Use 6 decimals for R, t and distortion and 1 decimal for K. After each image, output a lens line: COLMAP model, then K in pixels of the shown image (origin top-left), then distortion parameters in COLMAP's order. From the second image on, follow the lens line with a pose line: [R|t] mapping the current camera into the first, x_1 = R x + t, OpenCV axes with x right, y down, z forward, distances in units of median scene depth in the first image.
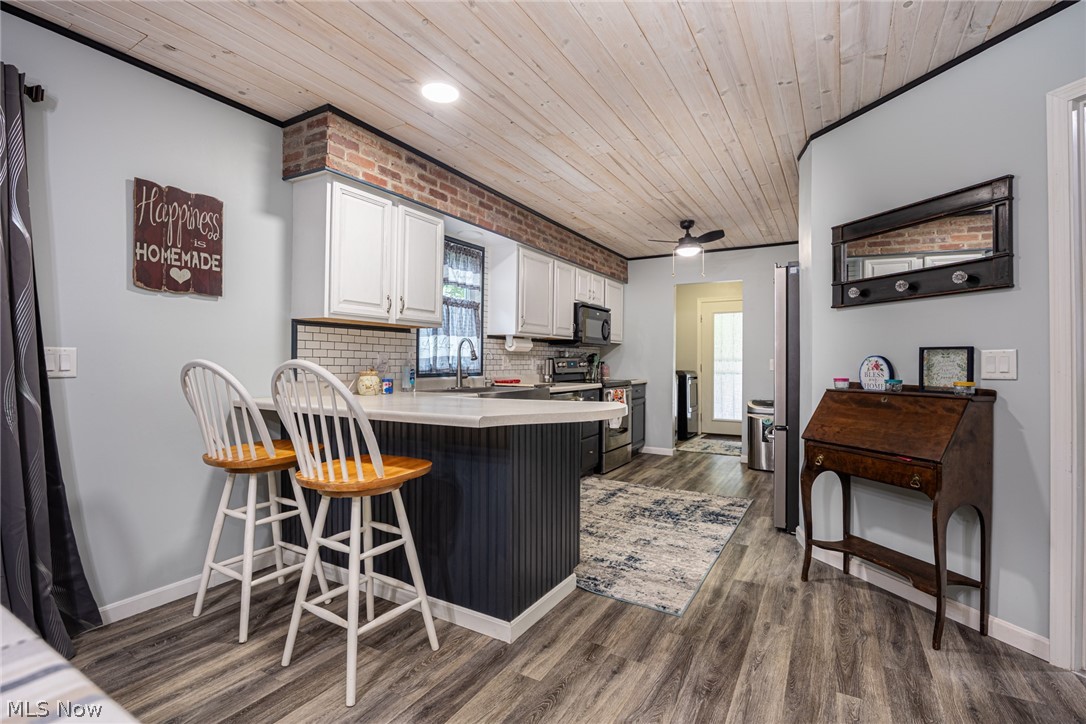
lens RADIAL K [[505.2, 0, 541.1], [0, 505.2, 364.4], [0, 0, 1]] dist [-0.010596, -0.001285]
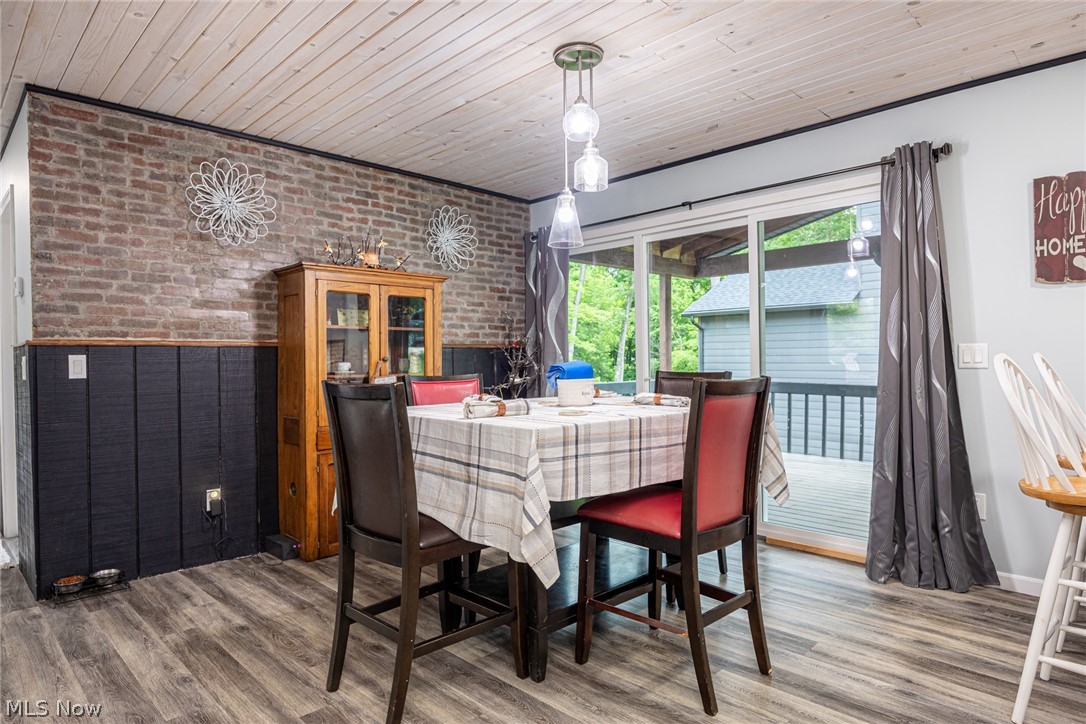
lens RADIAL K [[631.9, 0, 538.7], [0, 631.9, 360.9], [0, 0, 1]] dist [-0.003430, -0.000503]
pose [[-0.259340, 0.003951, -0.965778, 0.694247], [0.009322, 0.999955, 0.001588, -0.003886], [0.965741, -0.008591, -0.259365, 0.317182]]
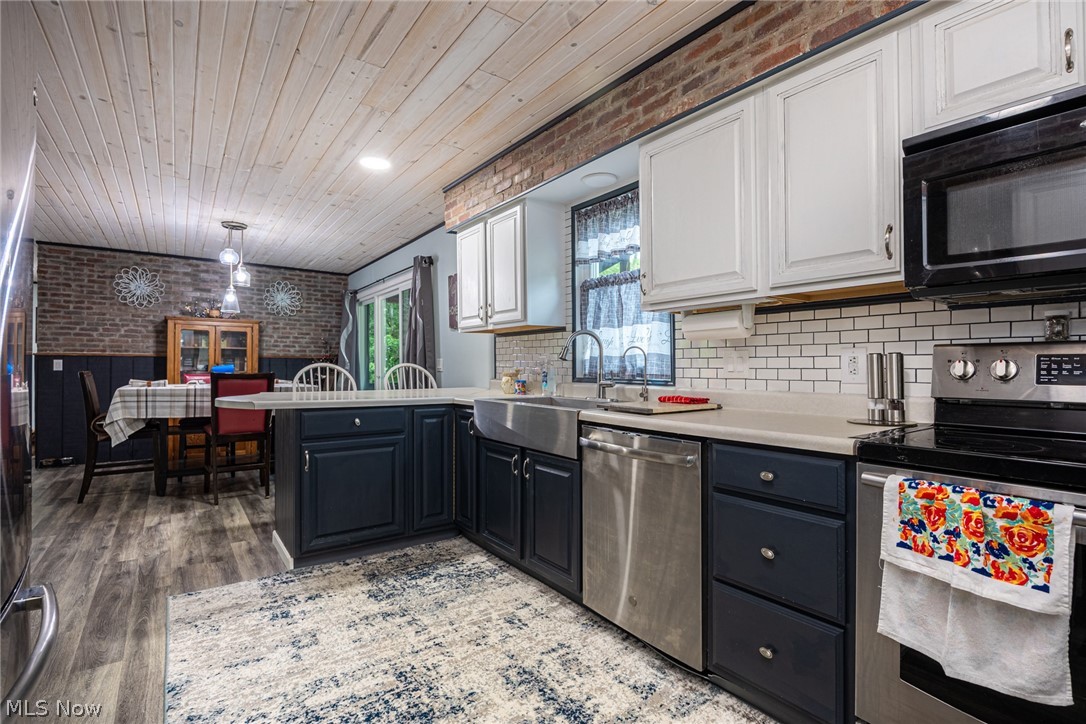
lens RADIAL K [[505.2, 0, 544.0], [0, 505.2, 362.2], [0, 0, 1]] dist [-0.010596, -0.001285]
pose [[-0.397729, -0.011113, -0.917436, 0.908196], [-0.004120, 0.999938, -0.010326, 0.003124], [0.917494, -0.000327, -0.397750, 2.076005]]
